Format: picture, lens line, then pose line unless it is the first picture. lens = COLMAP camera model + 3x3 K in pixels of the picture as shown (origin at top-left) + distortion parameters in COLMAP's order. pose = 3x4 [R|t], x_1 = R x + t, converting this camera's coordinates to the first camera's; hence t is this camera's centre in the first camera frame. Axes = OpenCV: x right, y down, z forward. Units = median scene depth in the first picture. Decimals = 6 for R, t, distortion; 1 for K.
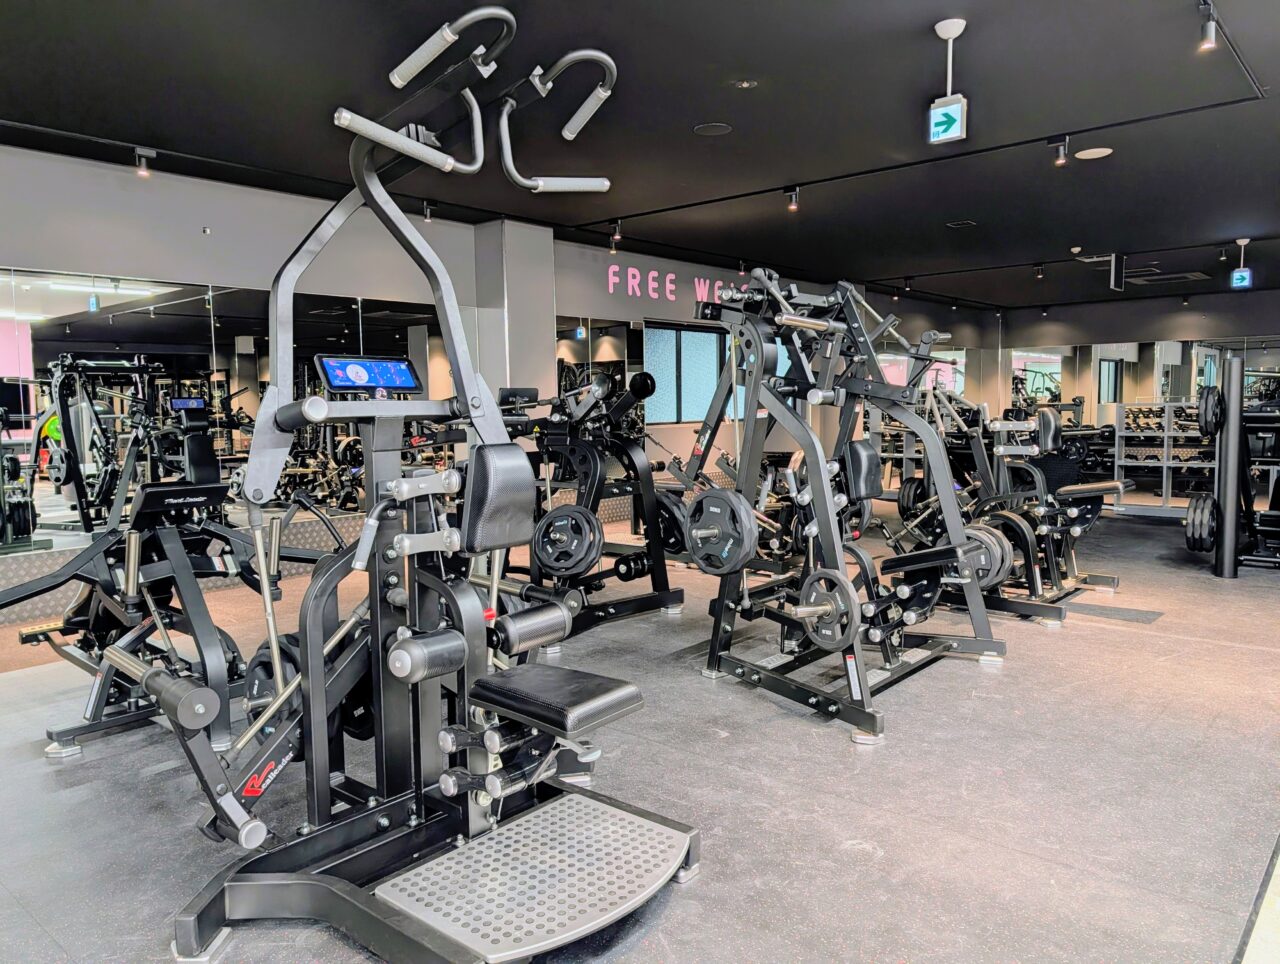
lens RADIAL K [[921.4, 0, 640.4], [0, 921.4, 486.2], [0, 0, 1]] dist [0.025398, -0.006074]
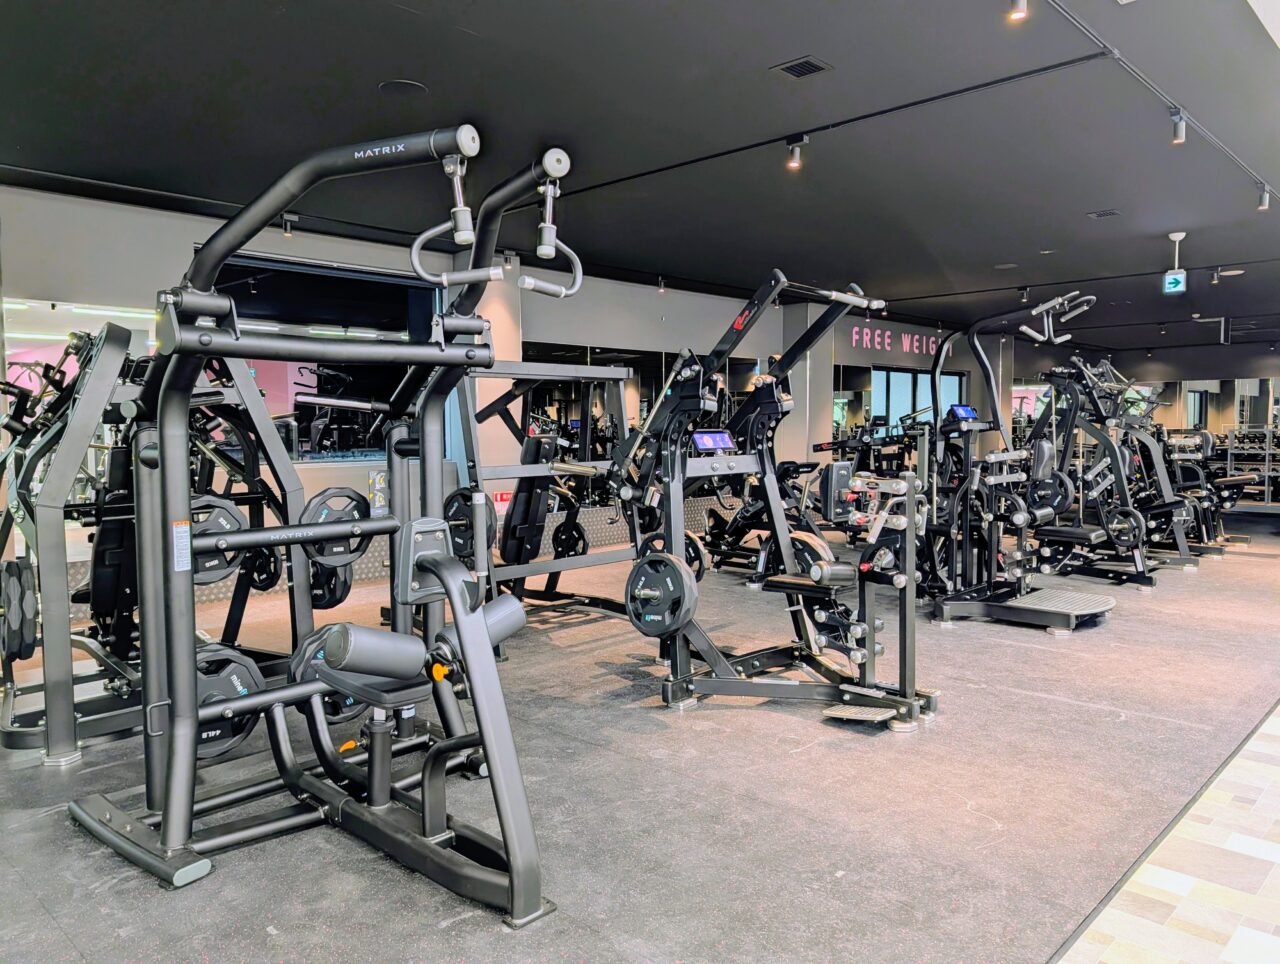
lens RADIAL K [[921.4, 0, 638.9], [0, 921.4, 476.8], [0, 0, 1]] dist [0.025398, -0.006074]
pose [[0.998534, 0.013200, -0.052500, -0.280879], [-0.014982, 0.999320, -0.033698, 0.039944], [0.052020, 0.034435, 0.998052, -0.406582]]
